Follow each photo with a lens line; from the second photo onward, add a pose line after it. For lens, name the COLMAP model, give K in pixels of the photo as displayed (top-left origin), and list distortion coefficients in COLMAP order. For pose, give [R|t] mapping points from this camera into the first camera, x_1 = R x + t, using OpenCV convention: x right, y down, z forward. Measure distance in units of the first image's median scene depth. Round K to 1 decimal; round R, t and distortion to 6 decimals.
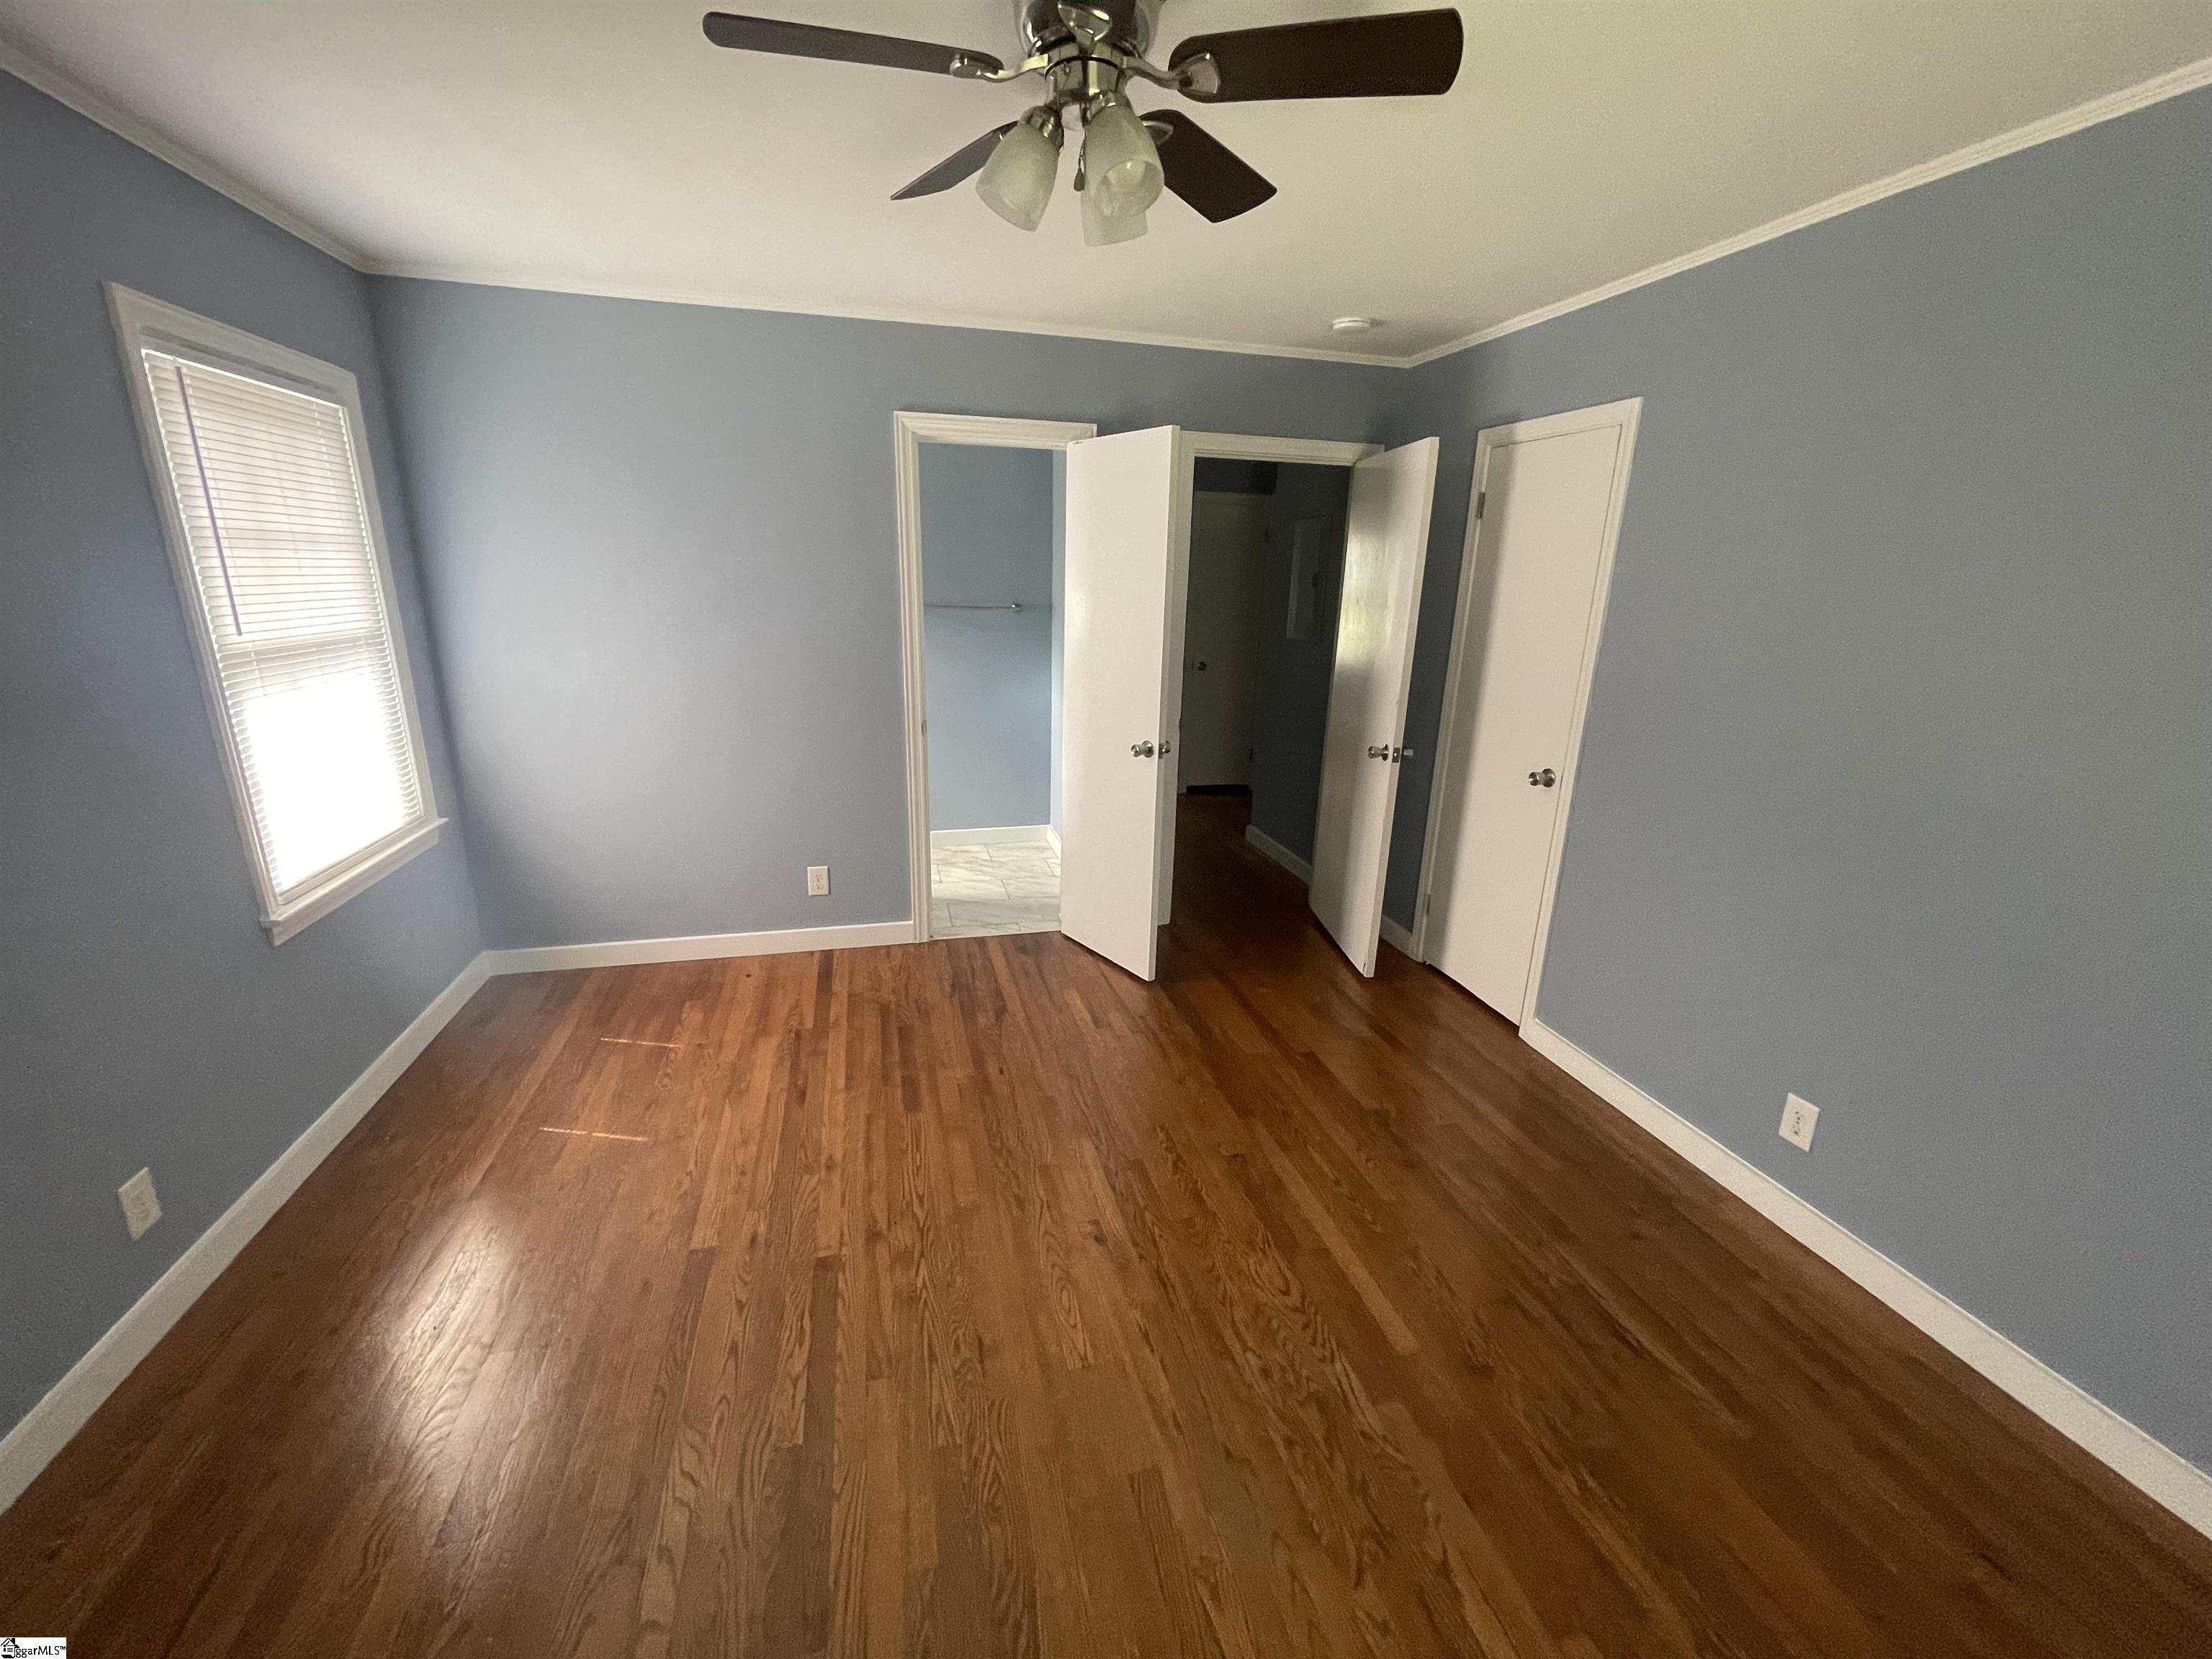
lens RADIAL K [[894.1, 0, 1109.2], [0, 894.1, 838.6], [0, 0, 1]] dist [-0.012654, 0.000054]
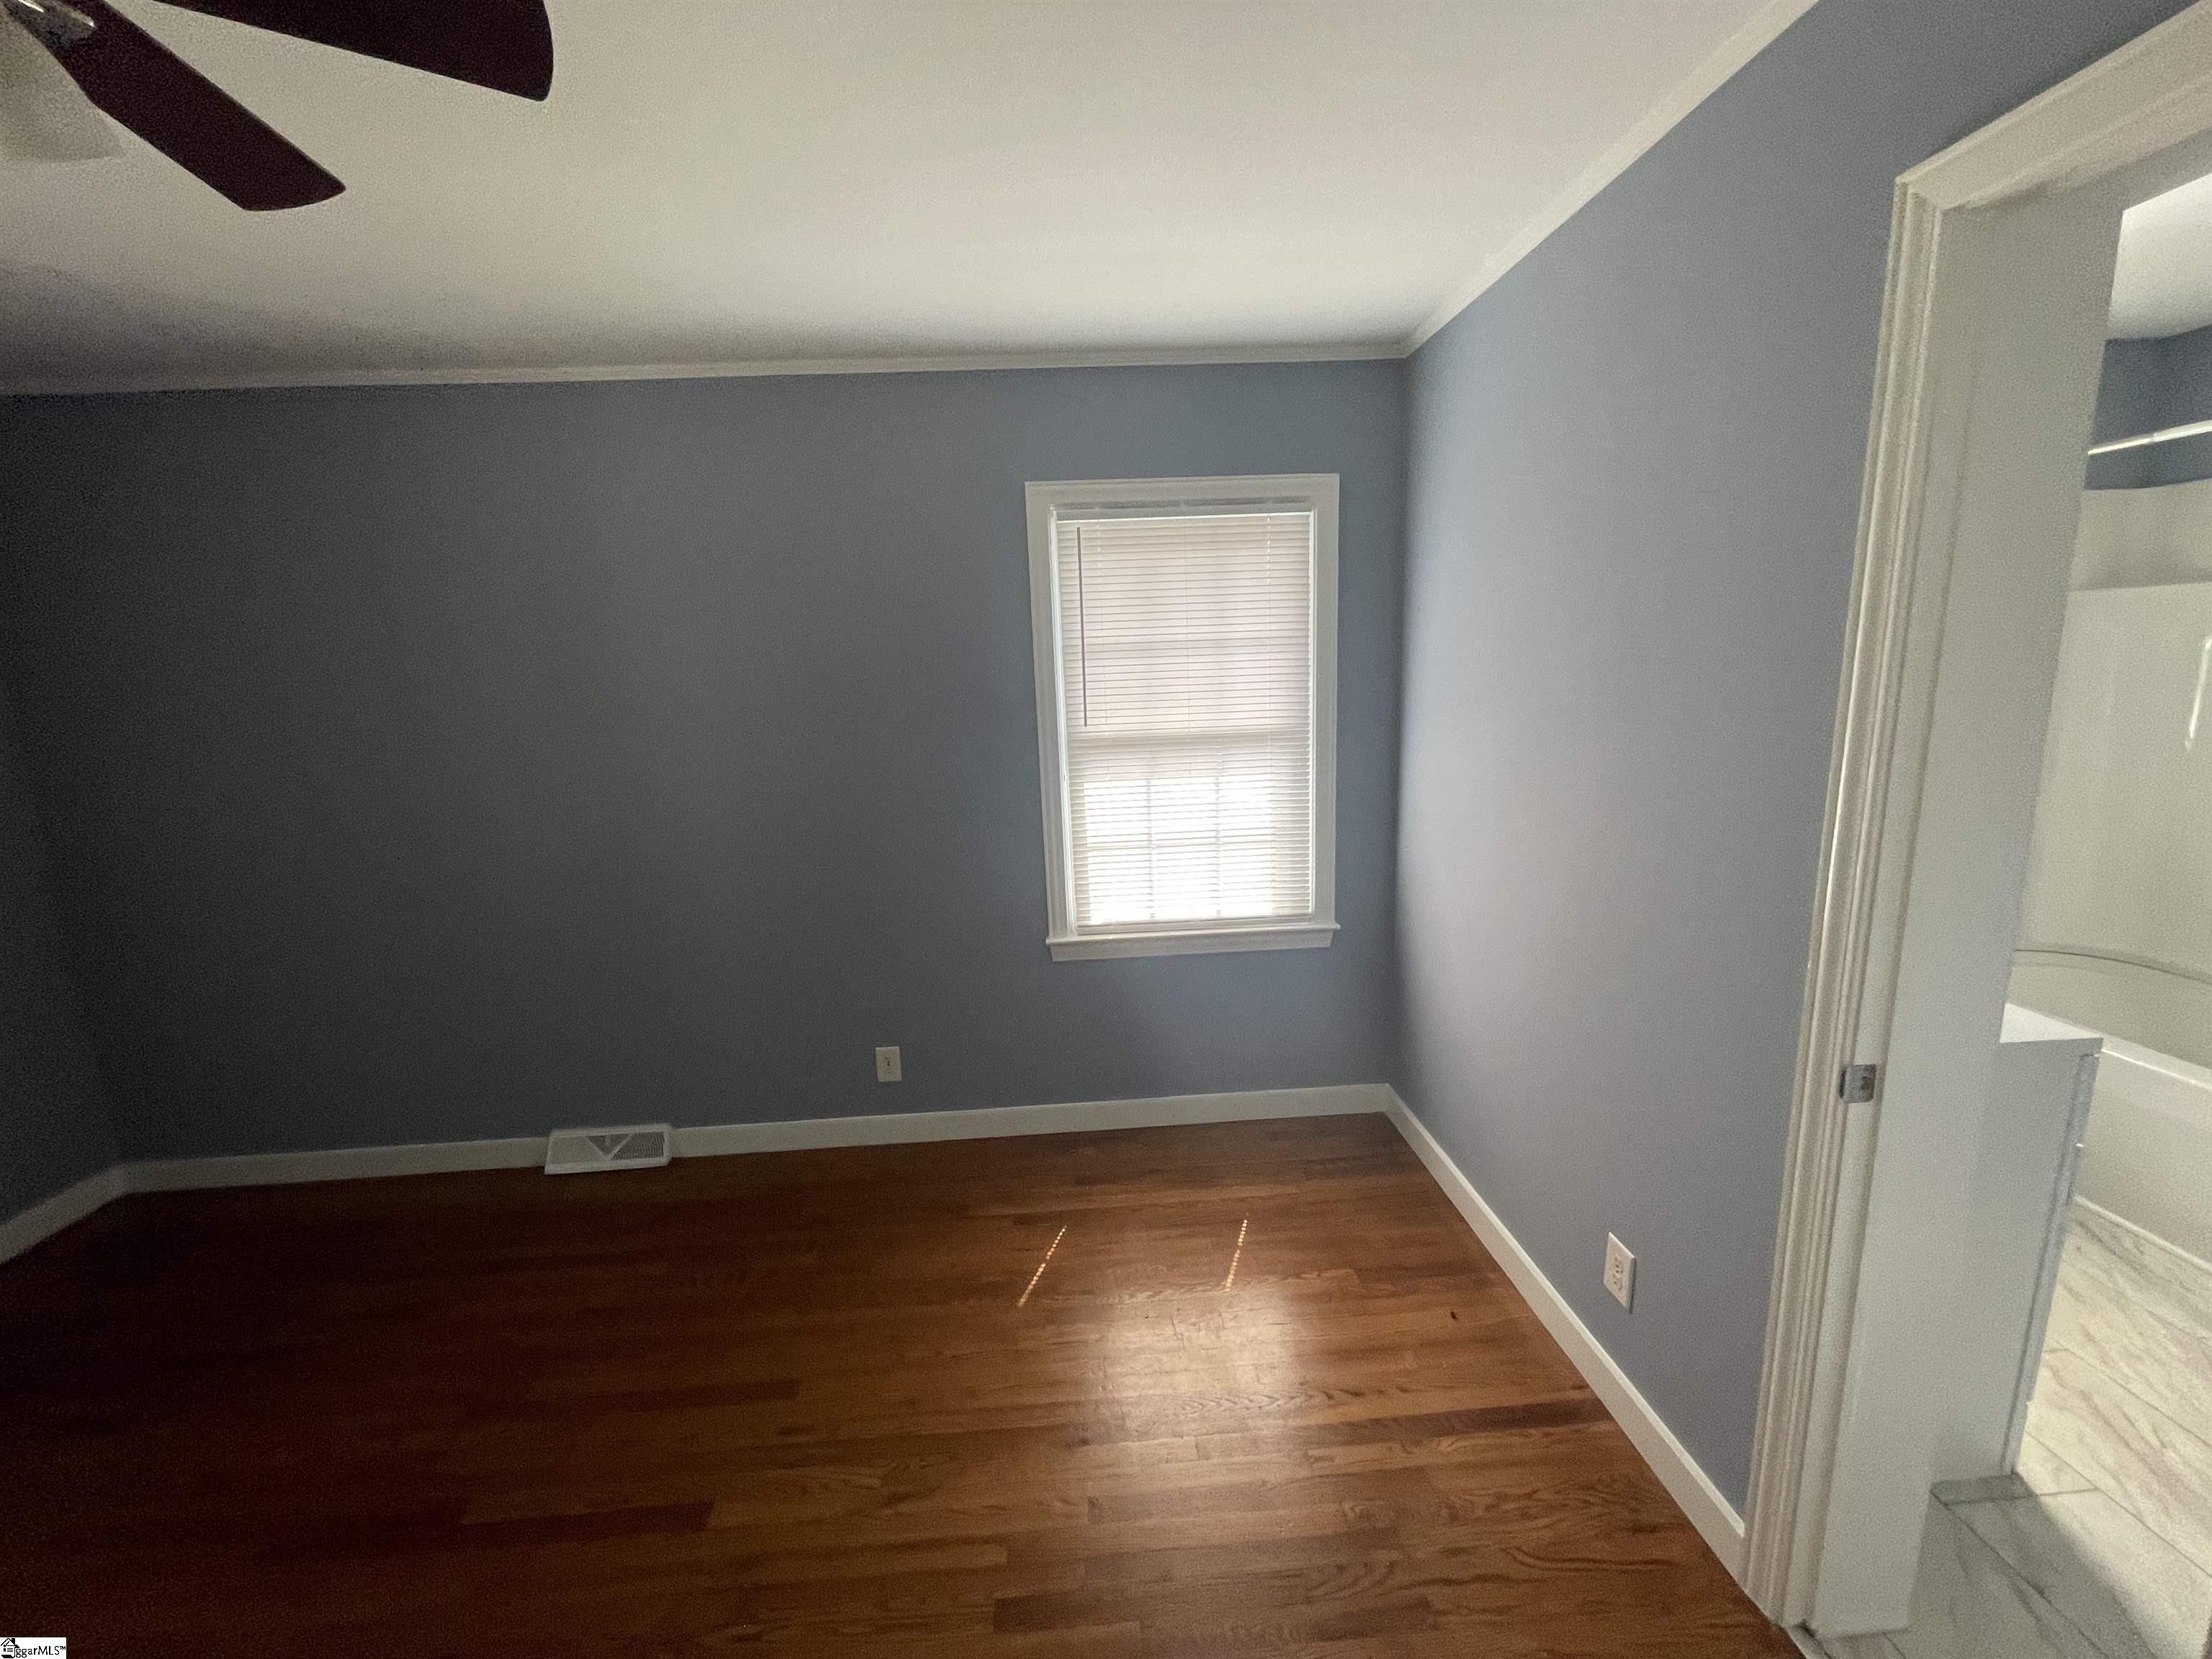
lens RADIAL K [[900.7, 0, 1095.9], [0, 900.7, 823.6], [0, 0, 1]] dist [0.007487, 0.000314]
pose [[-0.204010, 0.158251, -0.966094, 0.274713], [-0.248771, 0.946074, 0.207504, -0.342061], [0.946833, 0.282669, -0.153640, 1.159006]]
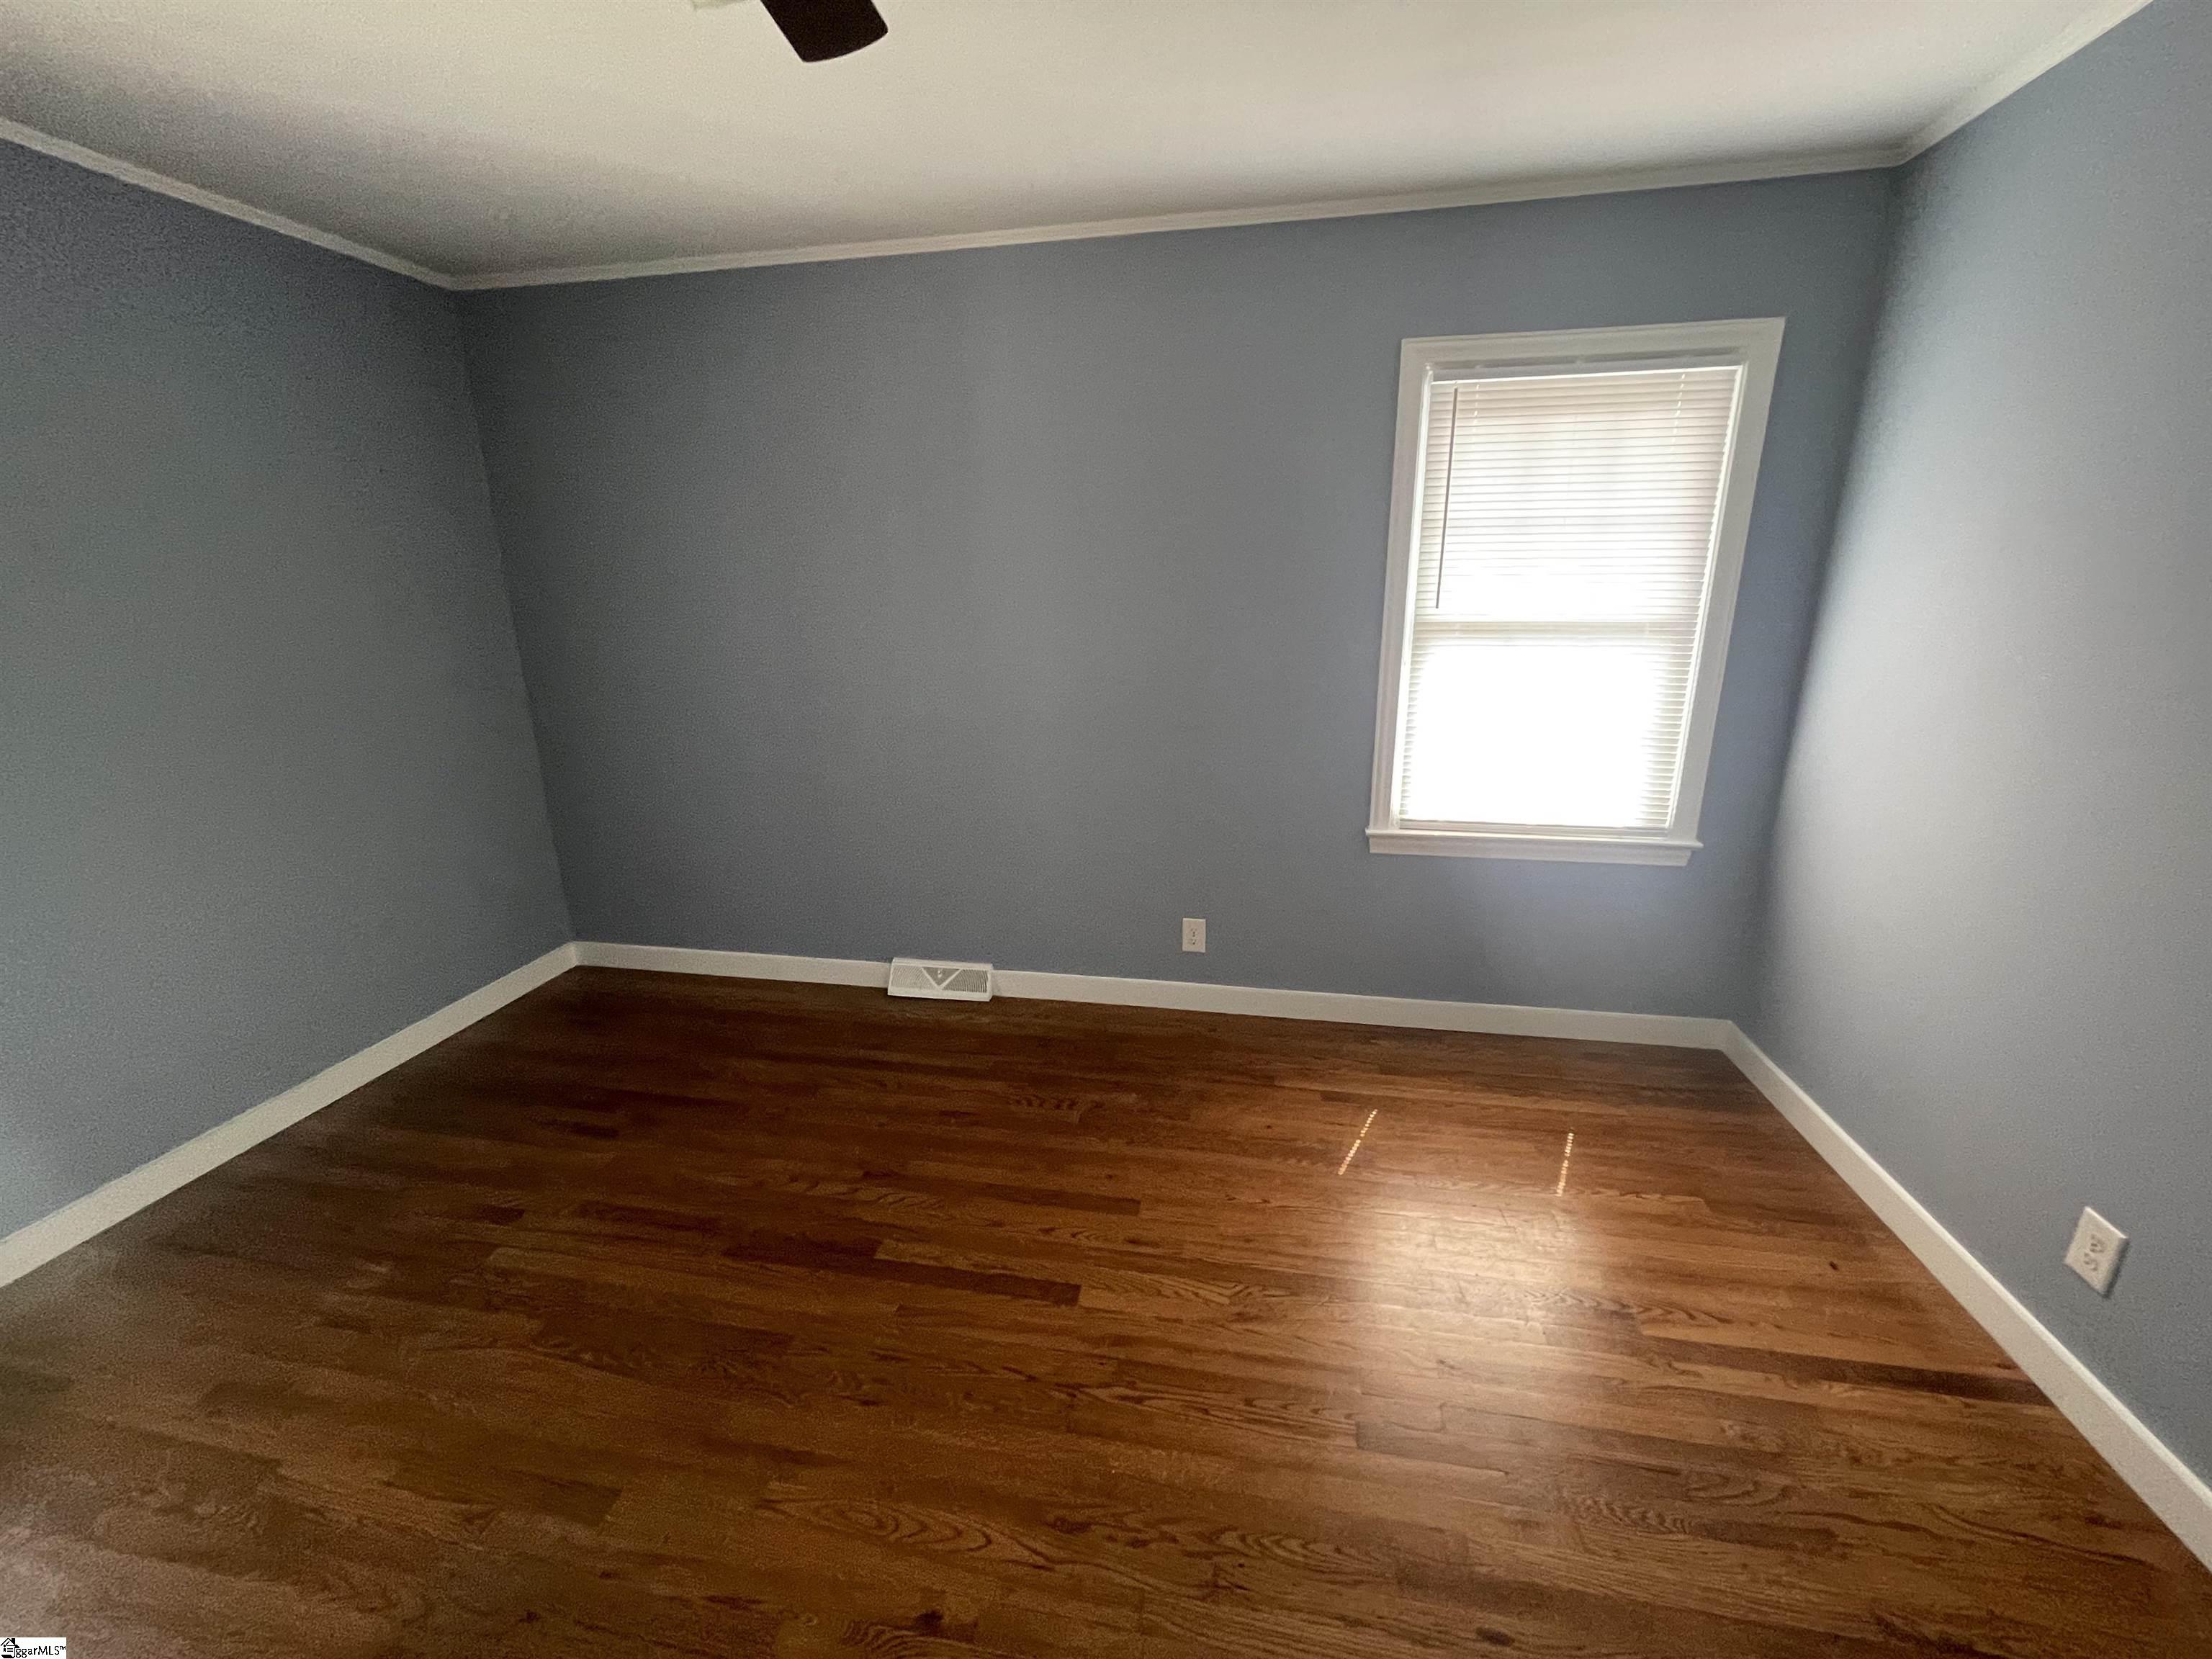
lens RADIAL K [[891.7, 0, 1098.6], [0, 891.7, 822.1], [0, 0, 1]] dist [0.000731, 0.000135]
pose [[-0.431164, 0.225499, -0.873641, 0.324425], [-0.255365, 0.898178, 0.357862, -0.264172], [0.865382, 0.377394, -0.329677, 1.027519]]
